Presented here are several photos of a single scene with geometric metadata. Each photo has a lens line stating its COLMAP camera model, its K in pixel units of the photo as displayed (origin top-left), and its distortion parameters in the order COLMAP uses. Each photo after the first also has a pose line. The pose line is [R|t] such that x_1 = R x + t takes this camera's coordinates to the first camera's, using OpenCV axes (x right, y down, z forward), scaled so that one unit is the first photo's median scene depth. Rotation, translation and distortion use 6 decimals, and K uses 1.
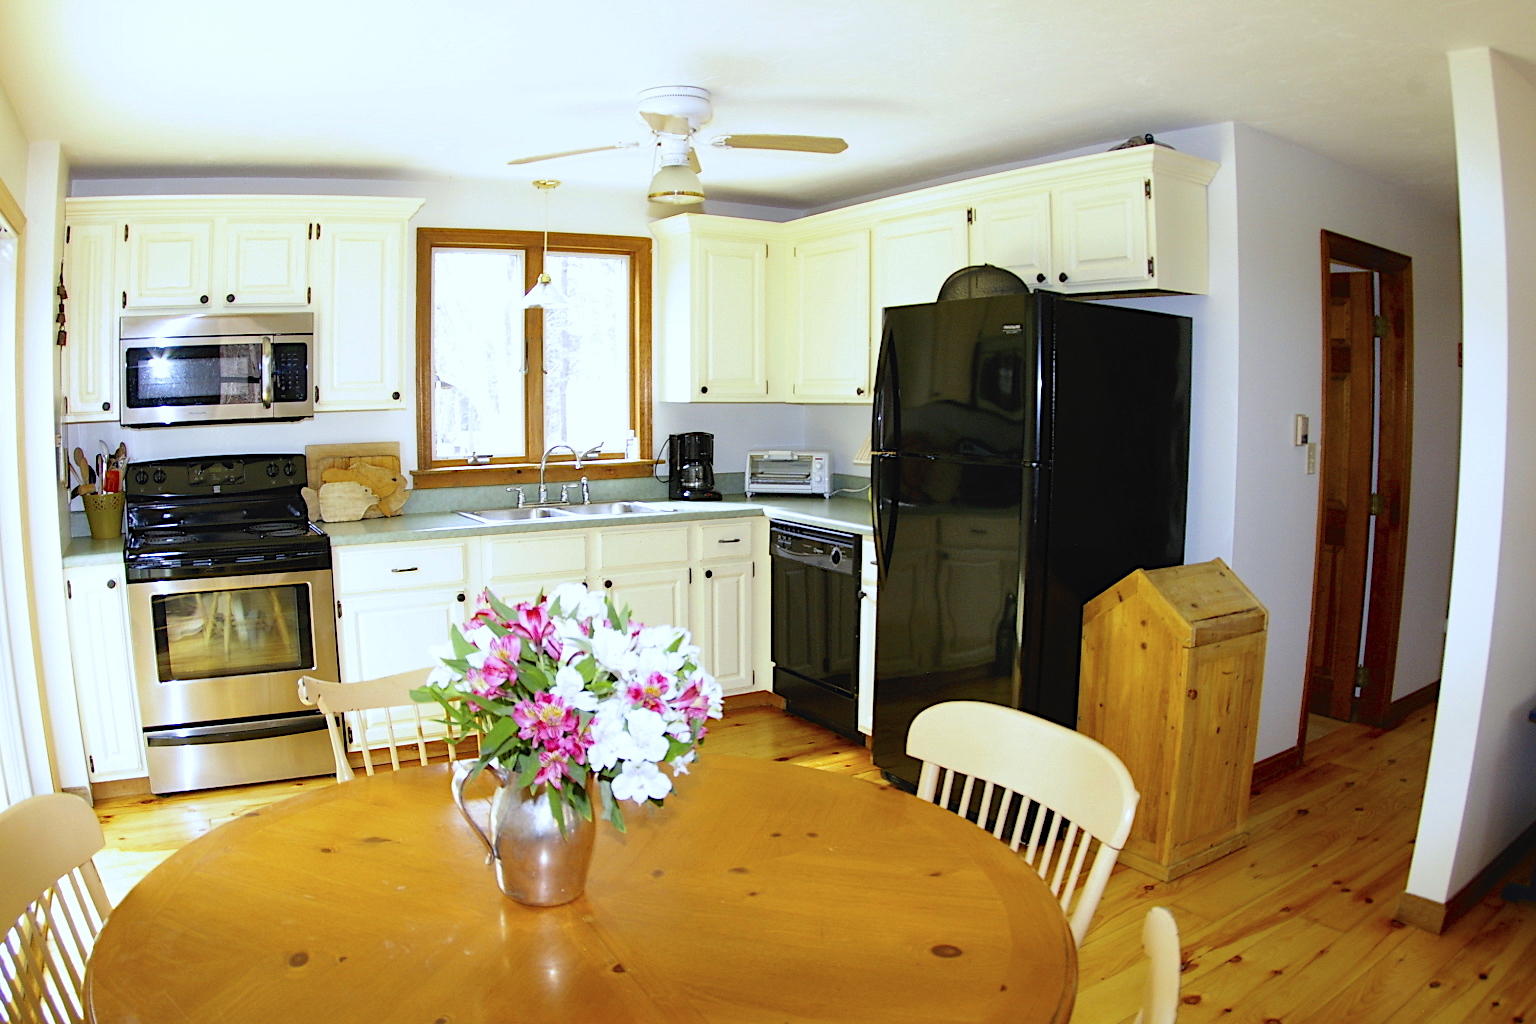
lens RADIAL K [[1072.8, 0, 766.9], [0, 1072.8, 549.4], [0, 0, 1]] dist [-0.269697, 0.080326]
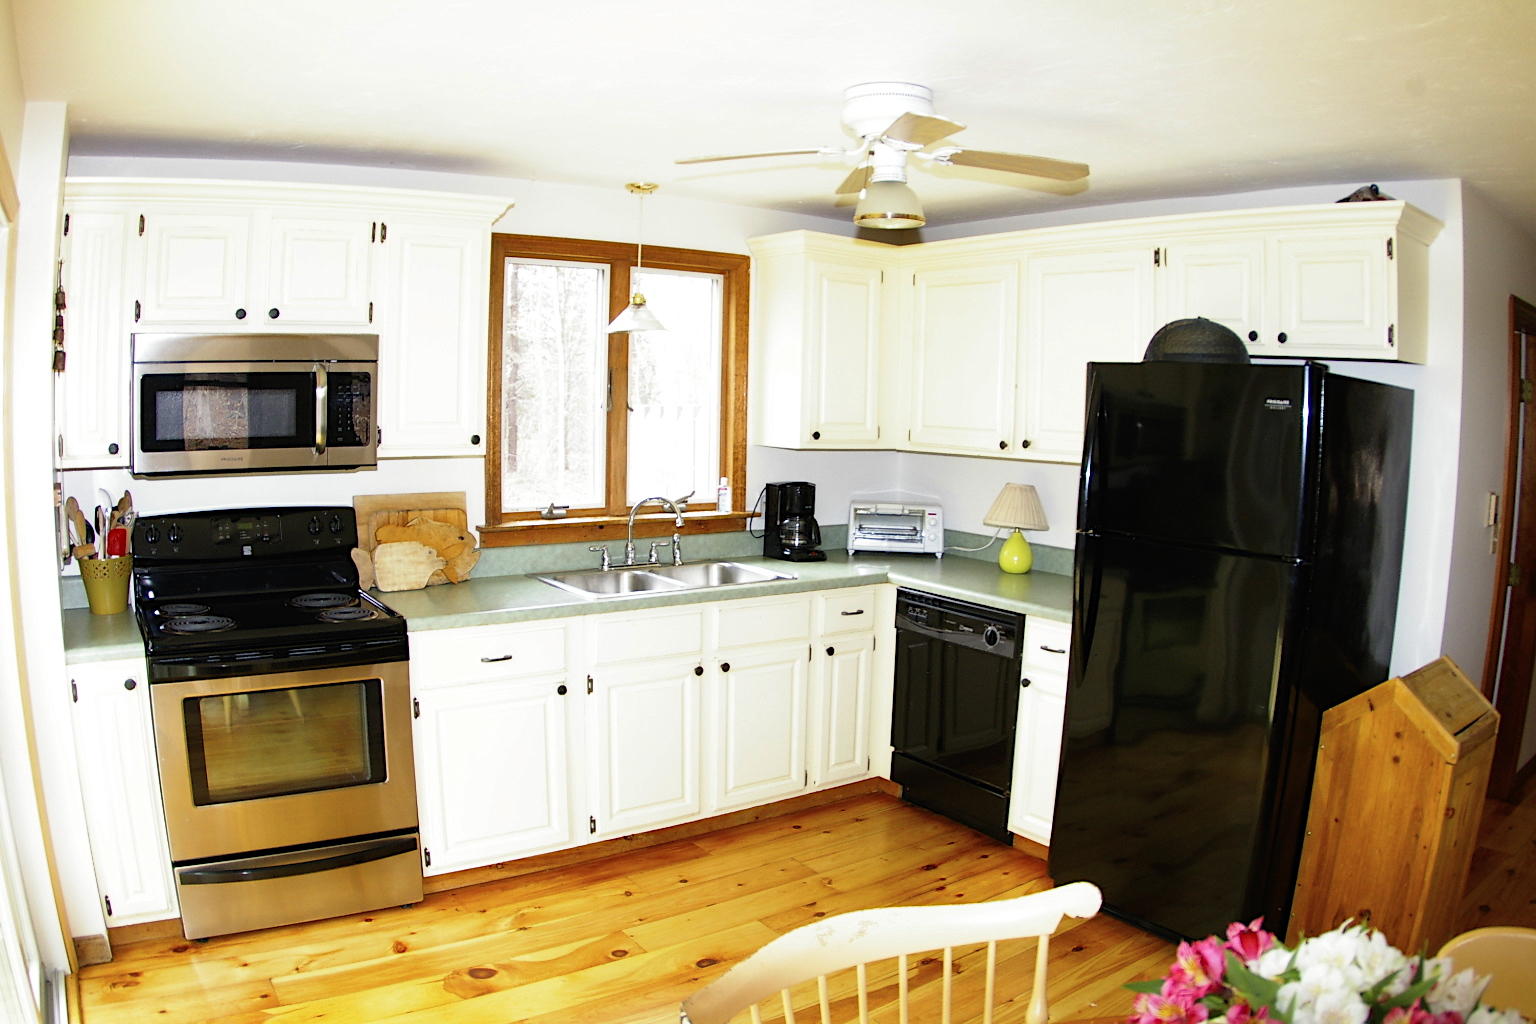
lens RADIAL K [[1072.8, 0, 766.9], [0, 1072.8, 549.4], [0, 0, 1]] dist [-0.269697, 0.080326]
pose [[0.996685, 0.011803, 0.080492, -0.189398], [-0.011699, 0.999930, -0.001762, -0.061437], [-0.080508, 0.000815, 0.996754, 0.150278]]
